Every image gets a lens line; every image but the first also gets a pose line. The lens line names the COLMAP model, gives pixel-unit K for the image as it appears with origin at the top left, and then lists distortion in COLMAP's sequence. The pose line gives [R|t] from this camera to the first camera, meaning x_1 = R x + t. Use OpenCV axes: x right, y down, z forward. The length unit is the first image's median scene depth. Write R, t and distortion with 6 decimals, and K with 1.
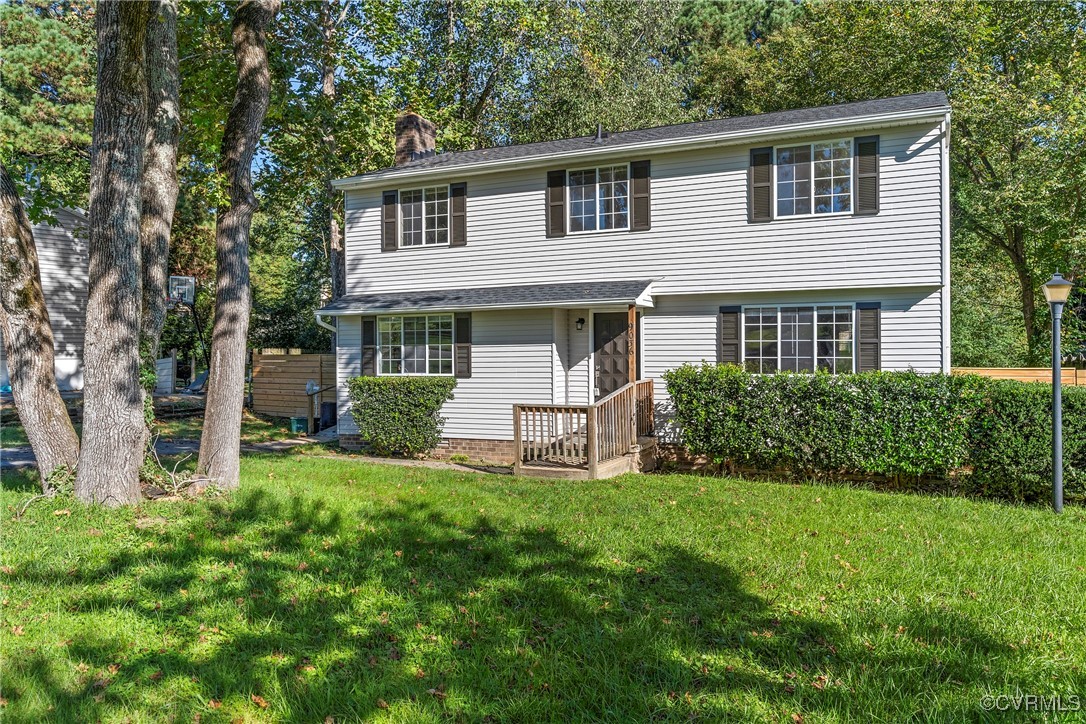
lens RADIAL K [[837.9, 0, 539.8], [0, 837.9, 359.7], [0, 0, 1]] dist [-0.002056, -0.000849]
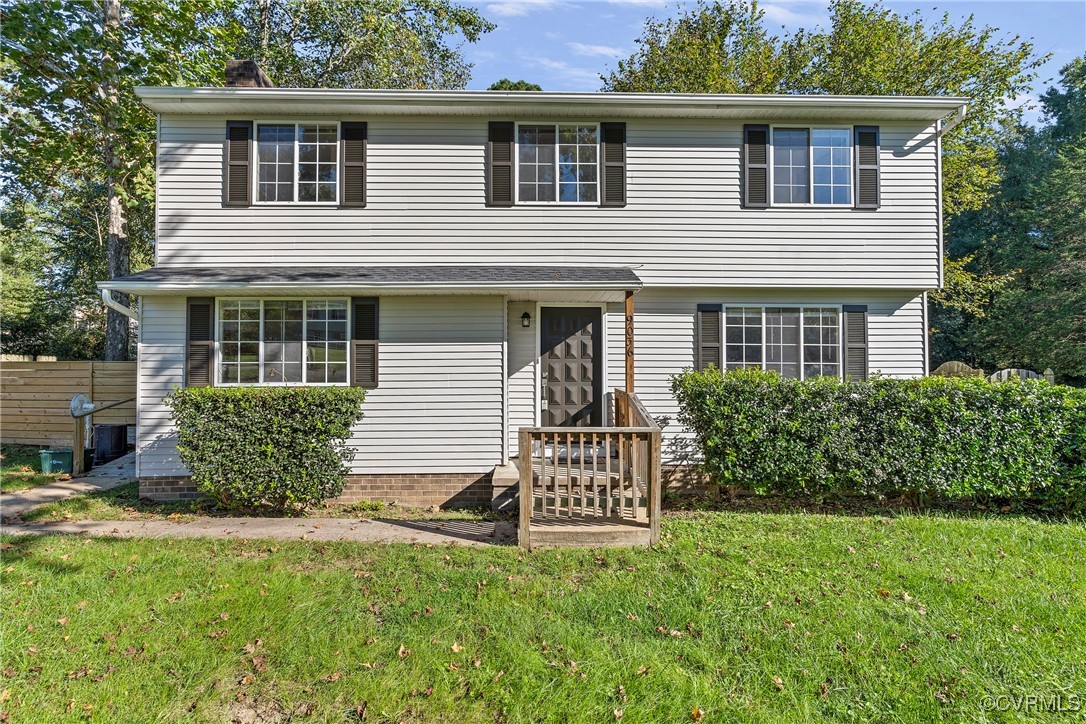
lens RADIAL K [[531.7, 0, 539.2], [0, 531.7, 364.2], [0, 0, 1]] dist [0.001852, 0.000030]
pose [[0.892039, 0.015875, 0.451679, -0.162723], [-0.002389, 0.999535, -0.030411, 0.014334], [-0.451951, 0.026049, 0.891662, 0.529085]]
